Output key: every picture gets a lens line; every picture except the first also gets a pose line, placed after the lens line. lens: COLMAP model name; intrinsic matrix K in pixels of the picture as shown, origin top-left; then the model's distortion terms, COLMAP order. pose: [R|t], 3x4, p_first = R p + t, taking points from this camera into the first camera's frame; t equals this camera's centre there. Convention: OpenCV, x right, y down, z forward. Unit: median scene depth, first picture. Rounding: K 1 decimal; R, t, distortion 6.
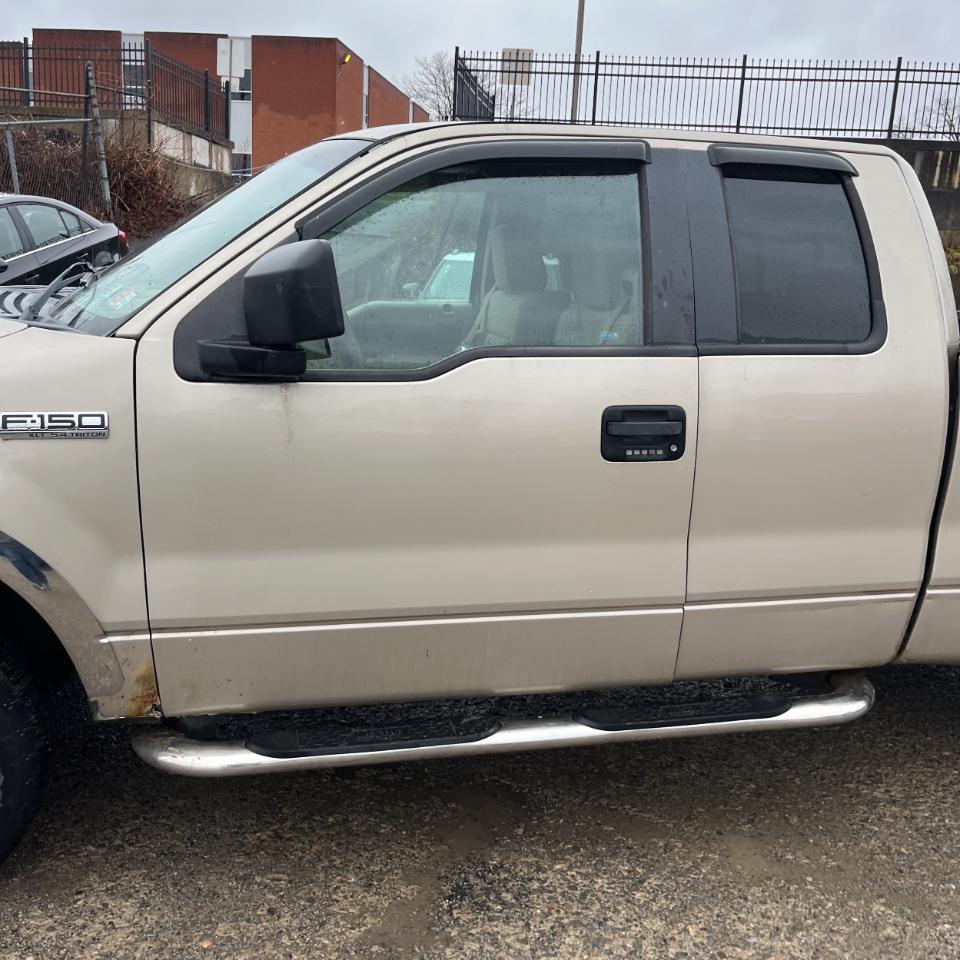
lens RADIAL K [[969.1, 0, 480.0], [0, 969.1, 480.0], [0, 0, 1]] dist [0.047316, -0.049015]
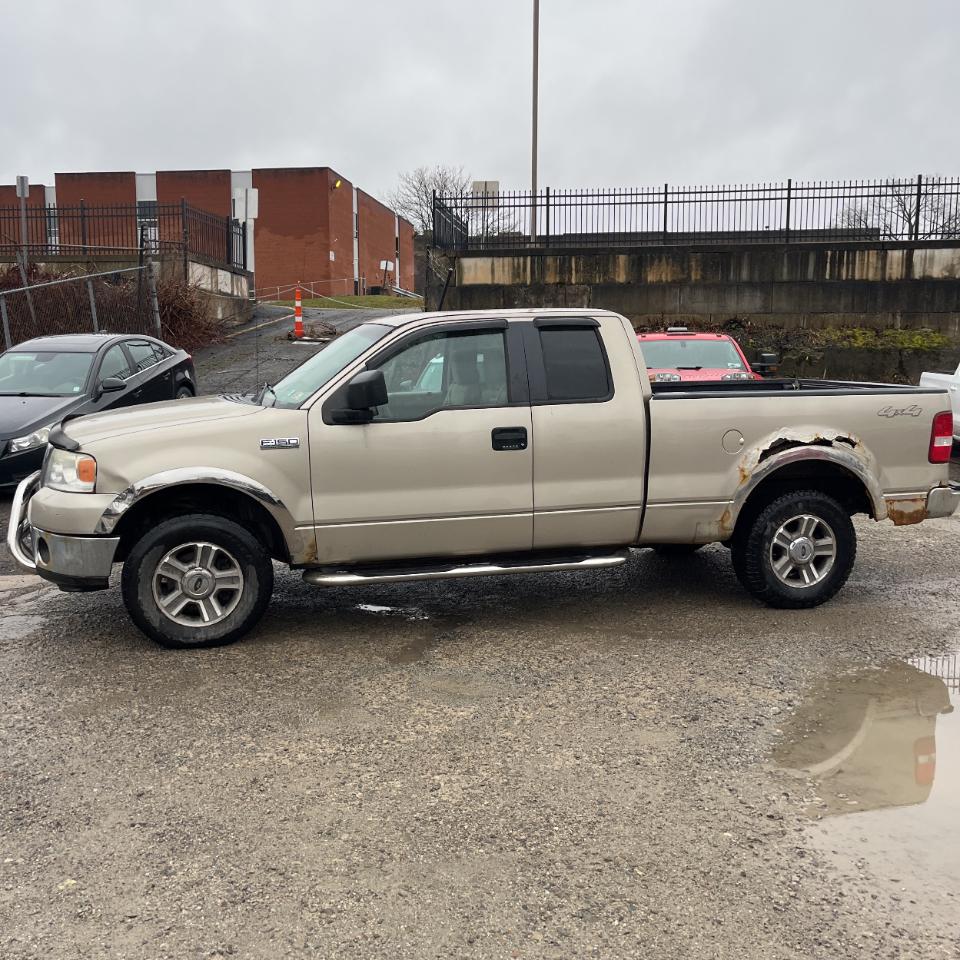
lens RADIAL K [[969.1, 0, 480.0], [0, 969.1, 480.0], [0, 0, 1]] dist [0.047316, -0.049015]
pose [[0.998392, -0.056648, 0.001967, 0.075500], [0.056591, 0.994218, -0.091256, 0.240314], [0.003214, 0.091220, 0.995826, -1.239771]]
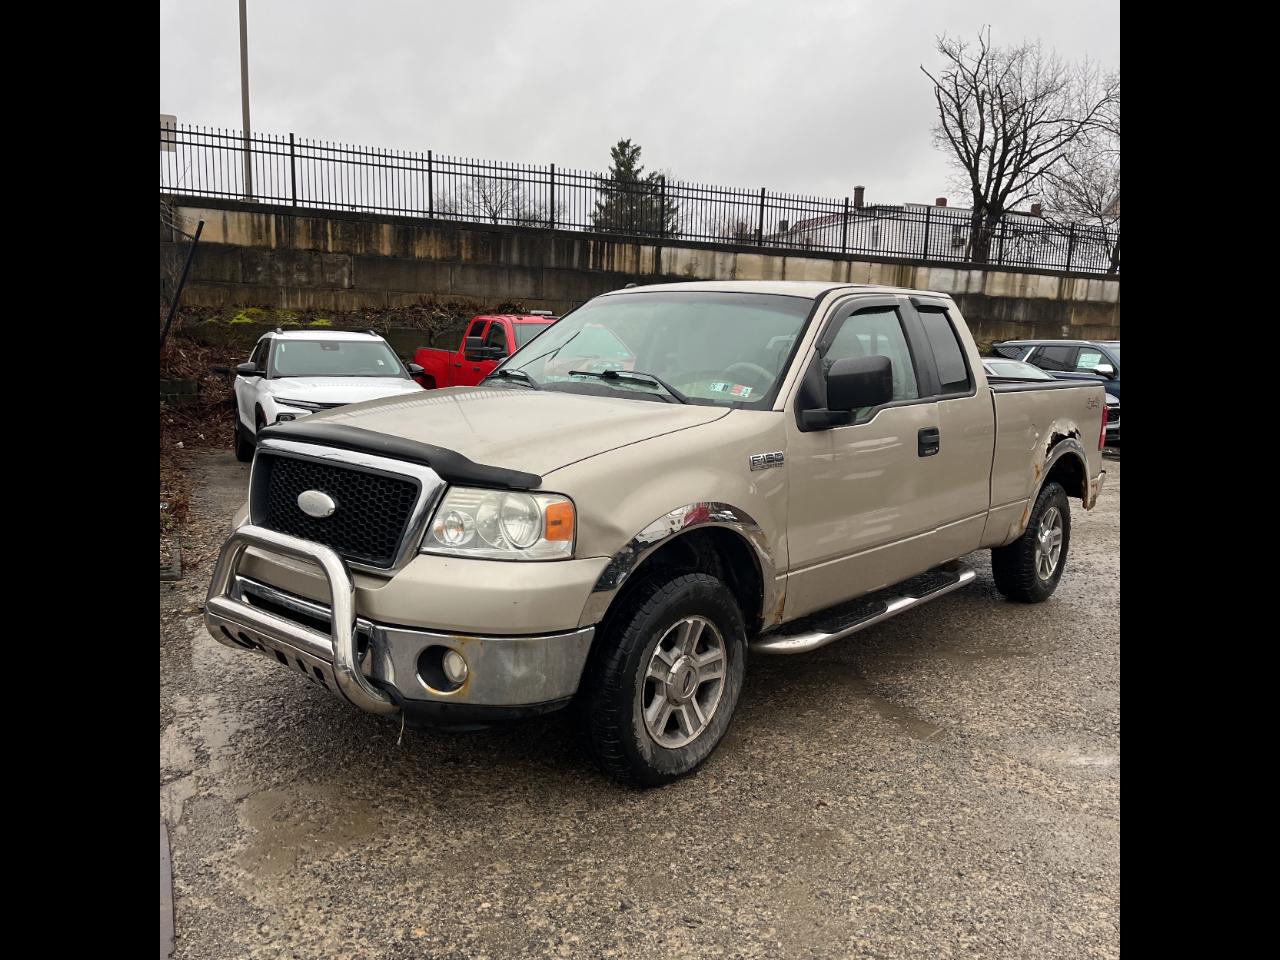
lens RADIAL K [[969.4, 0, 646.7], [0, 969.4, 490.2], [0, 0, 1]] dist [0.044035, -0.001790]
pose [[0.821524, -0.115052, 0.558446, -1.262556], [0.141992, 0.989855, -0.004952, -0.018585], [-0.552211, 0.083364, 0.829526, -0.293792]]
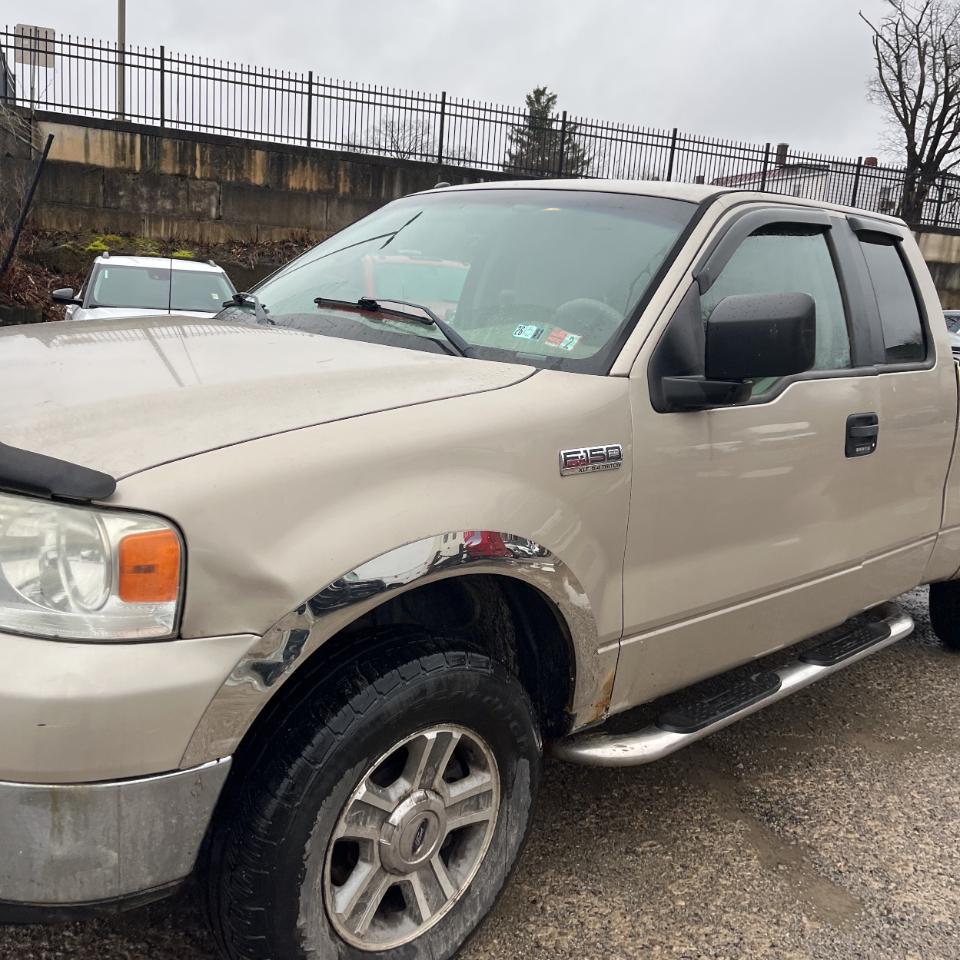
lens RADIAL K [[969.4, 0, 478.6], [0, 969.4, 484.7], [0, 0, 1]] dist [0.042551, -0.018027]
pose [[0.862494, -0.085861, 0.498731, -0.831685], [0.083707, 0.996132, 0.026732, -0.051604], [-0.499097, 0.018691, 0.866344, 0.098411]]
